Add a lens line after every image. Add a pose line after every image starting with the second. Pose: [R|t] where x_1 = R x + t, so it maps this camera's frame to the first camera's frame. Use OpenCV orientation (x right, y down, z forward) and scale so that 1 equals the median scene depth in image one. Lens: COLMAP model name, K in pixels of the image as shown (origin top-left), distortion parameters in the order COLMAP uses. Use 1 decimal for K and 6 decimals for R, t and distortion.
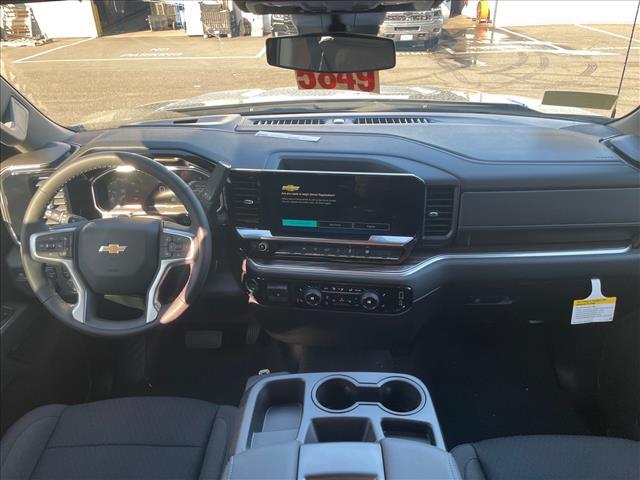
lens RADIAL K [[484.9, 0, 320.0], [0, 484.9, 240.0], [0, 0, 1]] dist [0.107899, -0.138810]
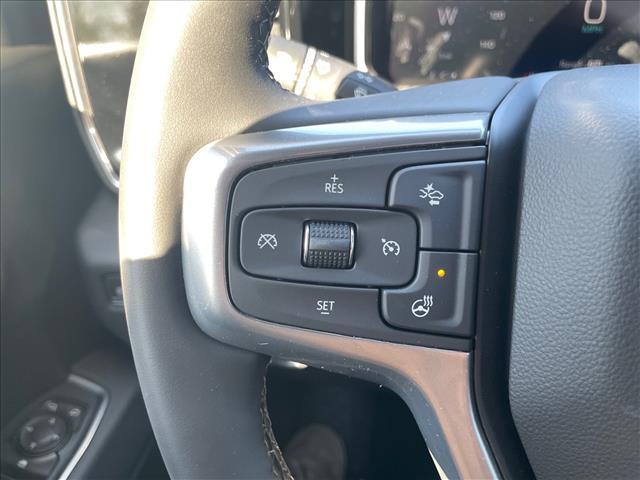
lens RADIAL K [[484.9, 0, 320.0], [0, 484.9, 240.0], [0, 0, 1]] dist [0.107899, -0.138810]
pose [[0.984764, 0.069316, -0.159481, -0.518532], [-0.048538, 0.990236, 0.130677, -0.005922], [0.166982, -0.120945, 0.978514, 0.860361]]
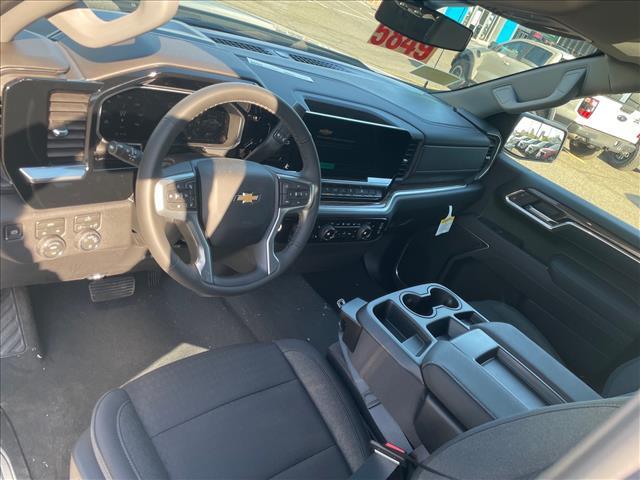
lens RADIAL K [[484.9, 0, 320.0], [0, 484.9, 240.0], [0, 0, 1]] dist [0.107899, -0.138810]
pose [[0.695435, -0.091228, 0.712774, -0.941168], [-0.042187, 0.985015, 0.167232, -0.059189], [-0.717349, -0.146369, 0.681165, 0.283369]]
